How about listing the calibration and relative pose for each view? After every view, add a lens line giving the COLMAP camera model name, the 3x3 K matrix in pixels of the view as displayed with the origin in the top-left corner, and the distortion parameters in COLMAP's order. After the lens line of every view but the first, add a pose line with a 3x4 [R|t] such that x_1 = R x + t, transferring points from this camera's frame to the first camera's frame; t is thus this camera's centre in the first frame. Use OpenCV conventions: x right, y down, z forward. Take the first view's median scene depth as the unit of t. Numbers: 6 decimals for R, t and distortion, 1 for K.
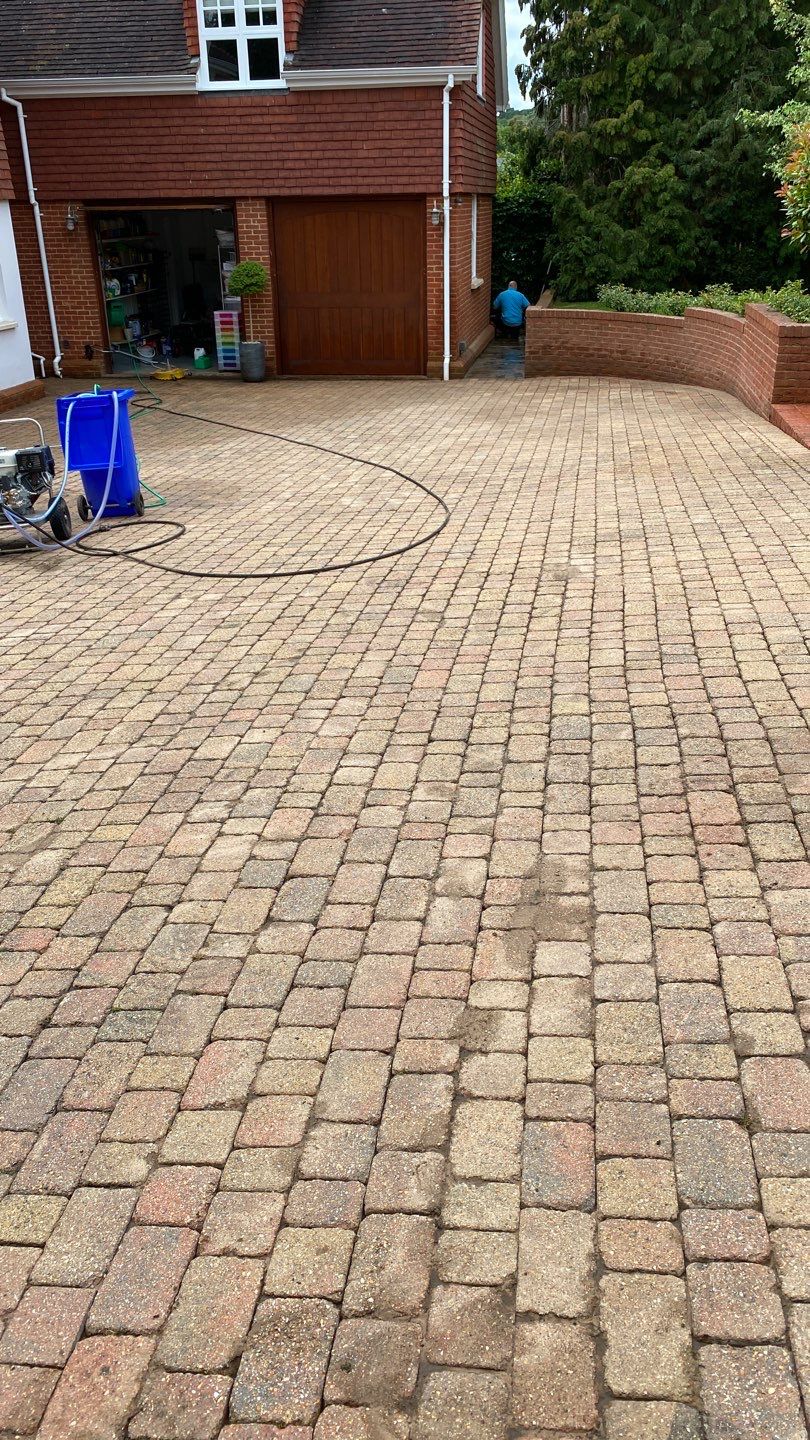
lens RADIAL K [[1093.5, 0, 399.7], [0, 1093.5, 713.8], [0, 0, 1]] dist [0.039120, -0.042123]
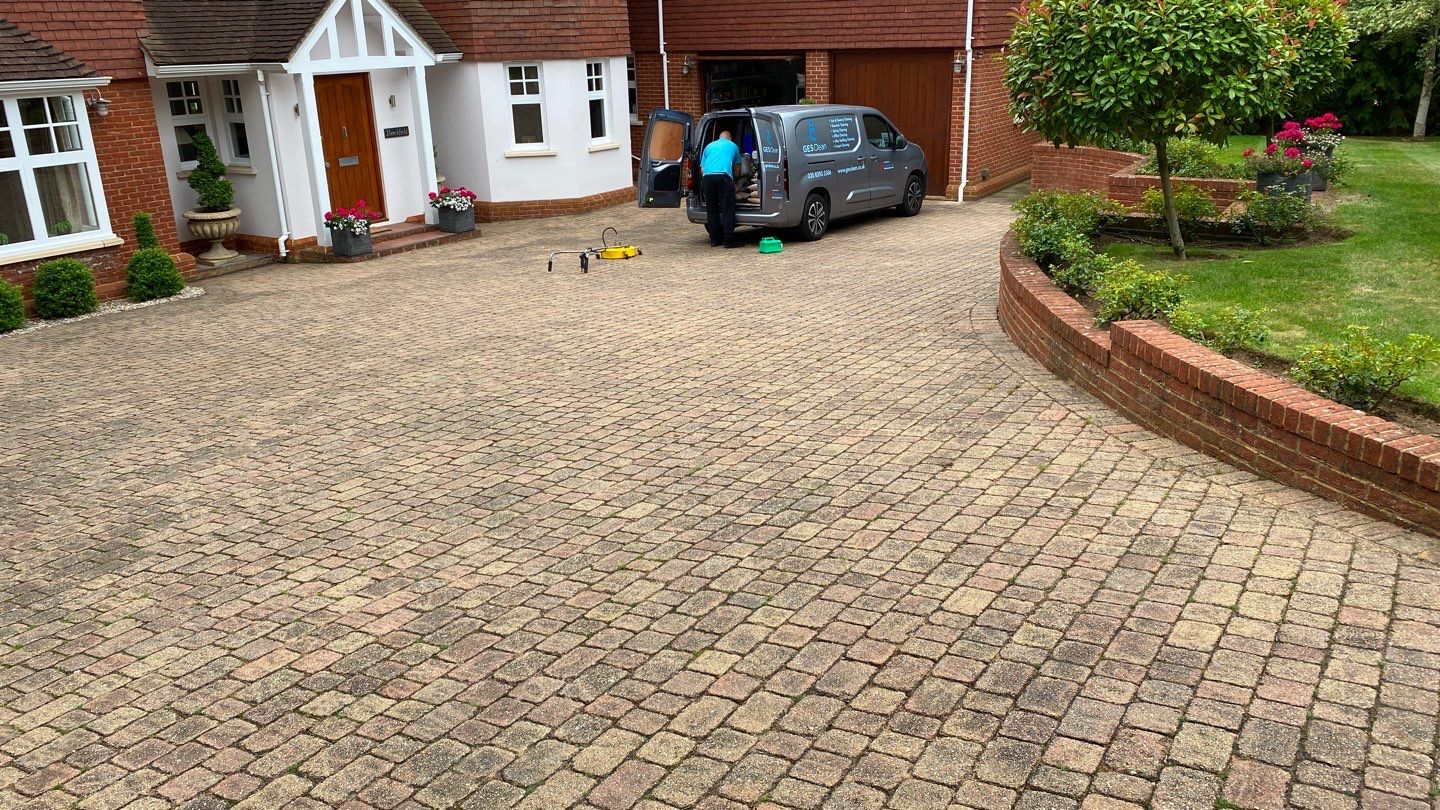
lens RADIAL K [[1093.5, 0, 723.5], [0, 1093.5, 395.5], [0, 0, 1]] dist [0.039120, -0.042123]
pose [[0.917916, 0.120518, -0.378028, 0.282001], [-0.157296, 0.985218, -0.067848, 0.012330], [0.364263, 0.121741, 0.923305, -0.126590]]
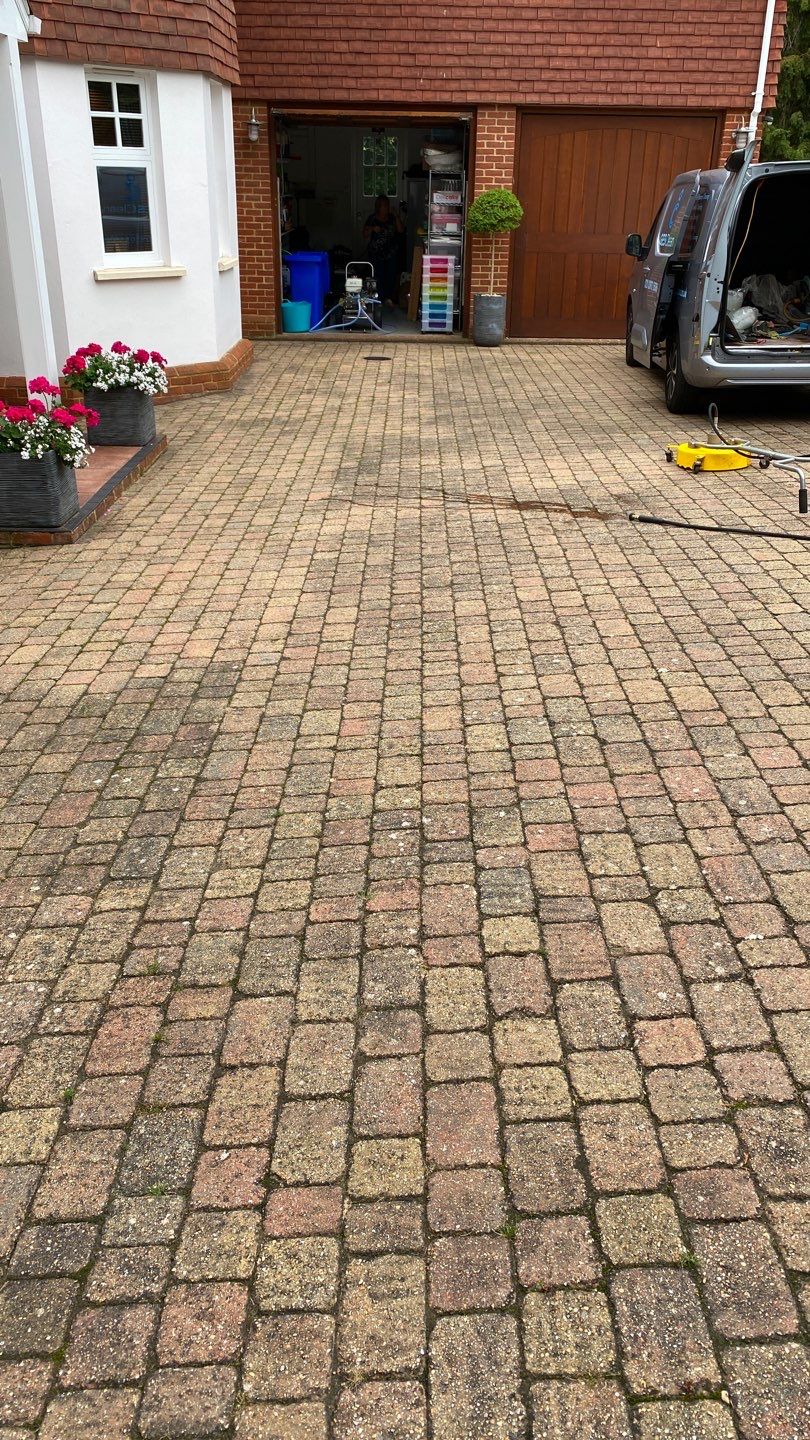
lens RADIAL K [[1093.5, 0, 411.3], [0, 1093.5, 719.9], [0, 0, 1]] dist [0.039120, -0.042123]
pose [[0.988661, -0.035378, 0.145937, -0.326291], [0.031576, 0.999101, 0.028286, -0.062131], [-0.146807, -0.023357, 0.988889, 0.235293]]
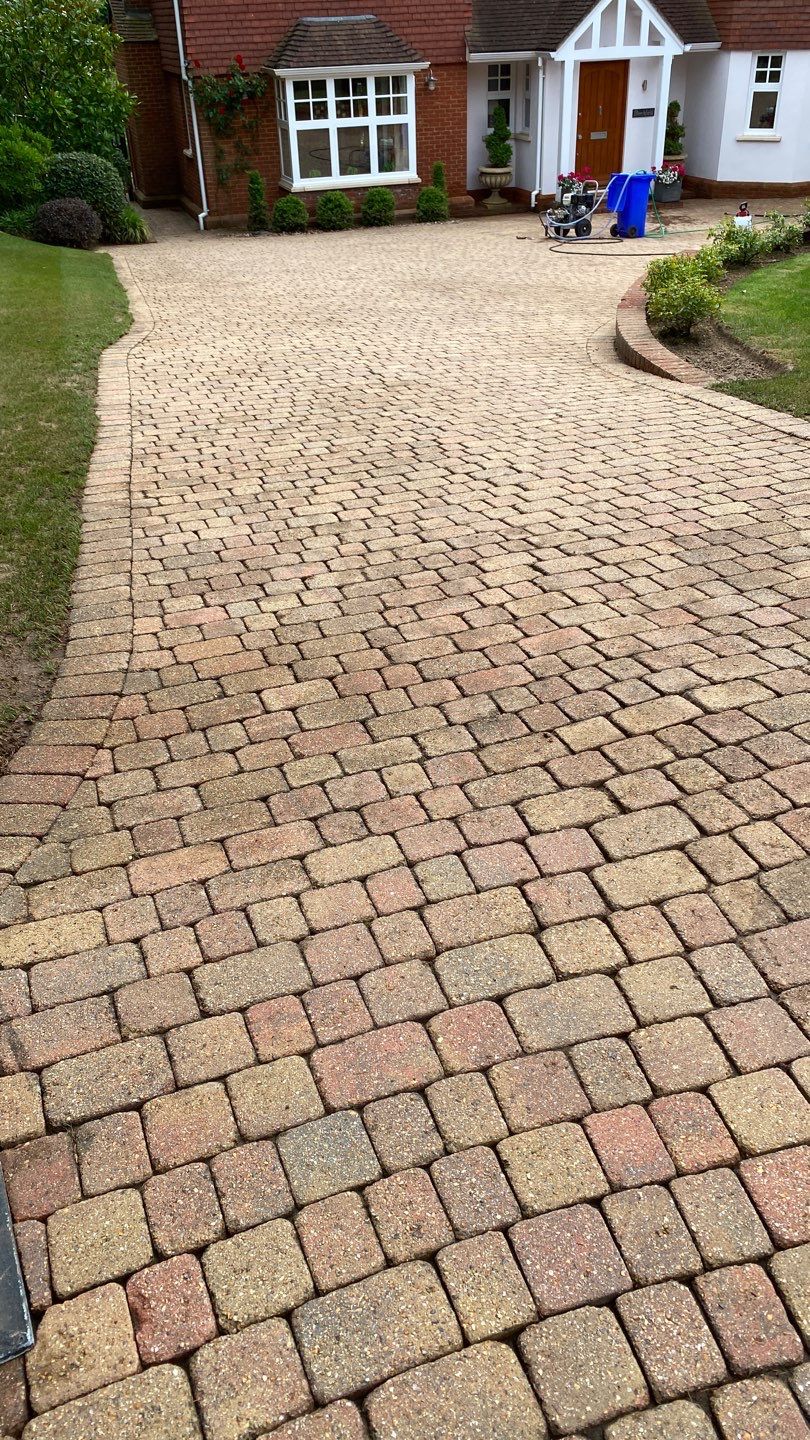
lens RADIAL K [[1093.5, 0, 400.5], [0, 1093.5, 711.4], [0, 0, 1]] dist [0.039120, -0.042123]
pose [[0.460175, 0.480872, -0.746325, 0.783119], [-0.353845, 0.870307, 0.342579, 0.020211], [0.814268, 0.106437, 0.570647, -0.226623]]
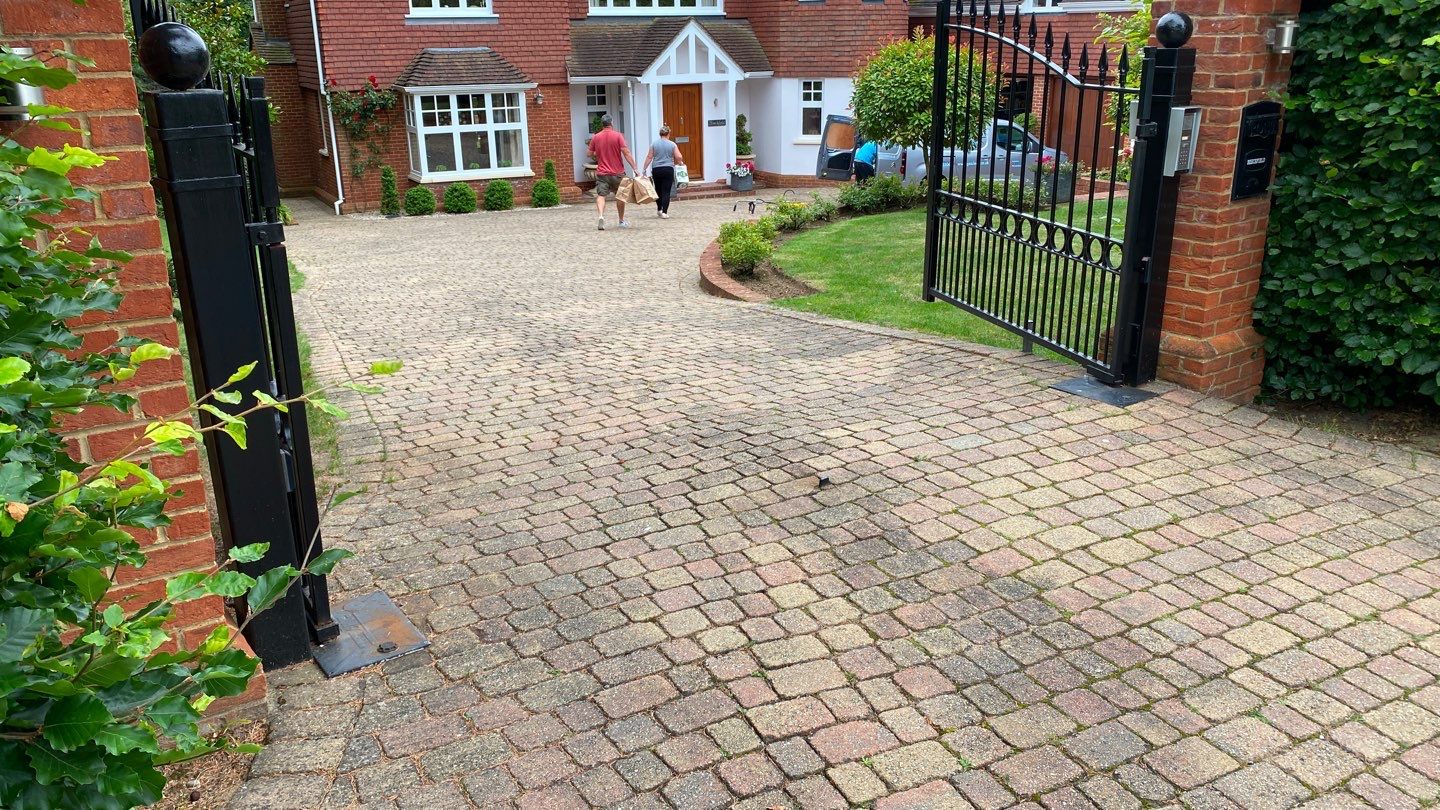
lens RADIAL K [[1093.5, 0, 717.9], [0, 1093.5, 419.1], [0, 0, 1]] dist [0.039120, -0.042123]
pose [[0.615560, 0.271875, -0.739709, 0.888744], [-0.330369, 0.941177, 0.071001, 0.038613], [0.715501, 0.200672, 0.669171, -0.295091]]
